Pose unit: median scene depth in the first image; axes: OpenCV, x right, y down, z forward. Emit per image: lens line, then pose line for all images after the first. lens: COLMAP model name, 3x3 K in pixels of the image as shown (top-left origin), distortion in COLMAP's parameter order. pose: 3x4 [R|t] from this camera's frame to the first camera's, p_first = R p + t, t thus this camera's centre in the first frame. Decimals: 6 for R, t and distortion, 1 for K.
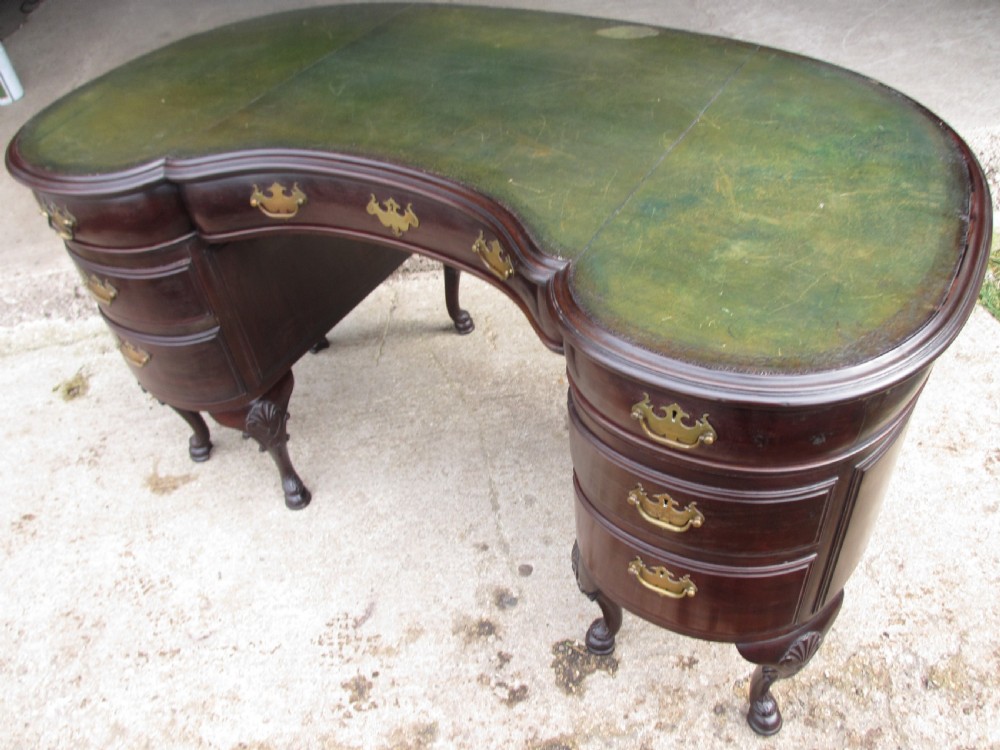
lens RADIAL K [[828.4, 0, 500.0], [0, 828.4, 372.6], [0, 0, 1]] dist [-0.045216, 0.010378]
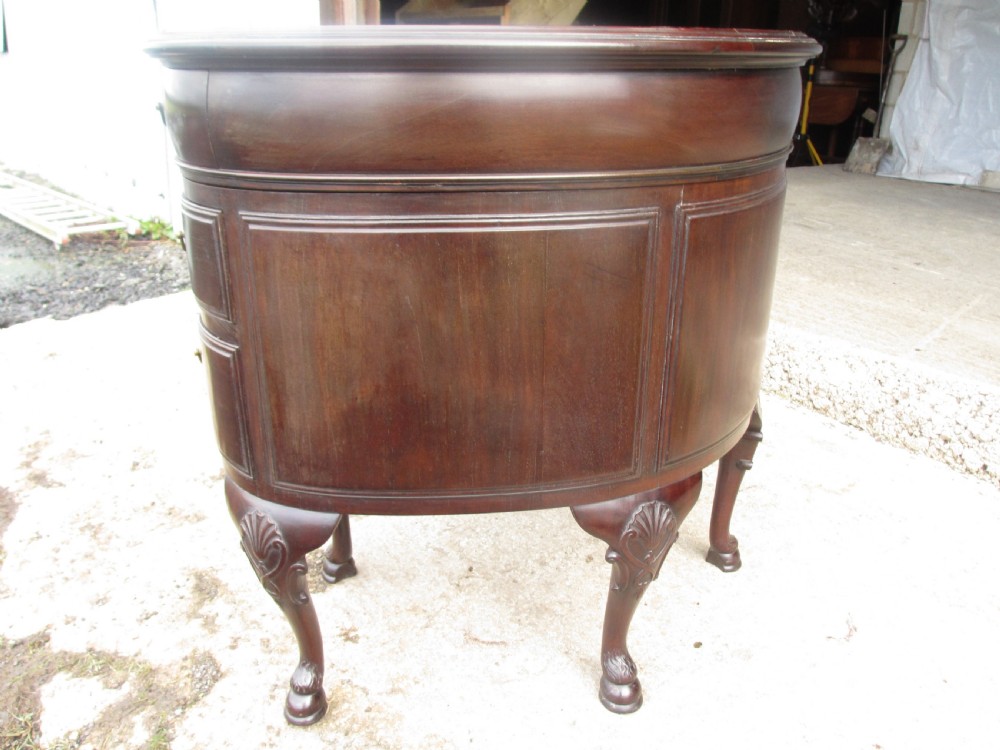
lens RADIAL K [[826.7, 0, 519.2], [0, 826.7, 375.4], [0, 0, 1]] dist [-0.036633, -0.001023]
pose [[0.558596, 0.410373, -0.720808, 0.802806], [-0.612699, 0.789918, -0.025097, 0.054588], [0.559080, 0.455658, 0.692680, 0.380084]]
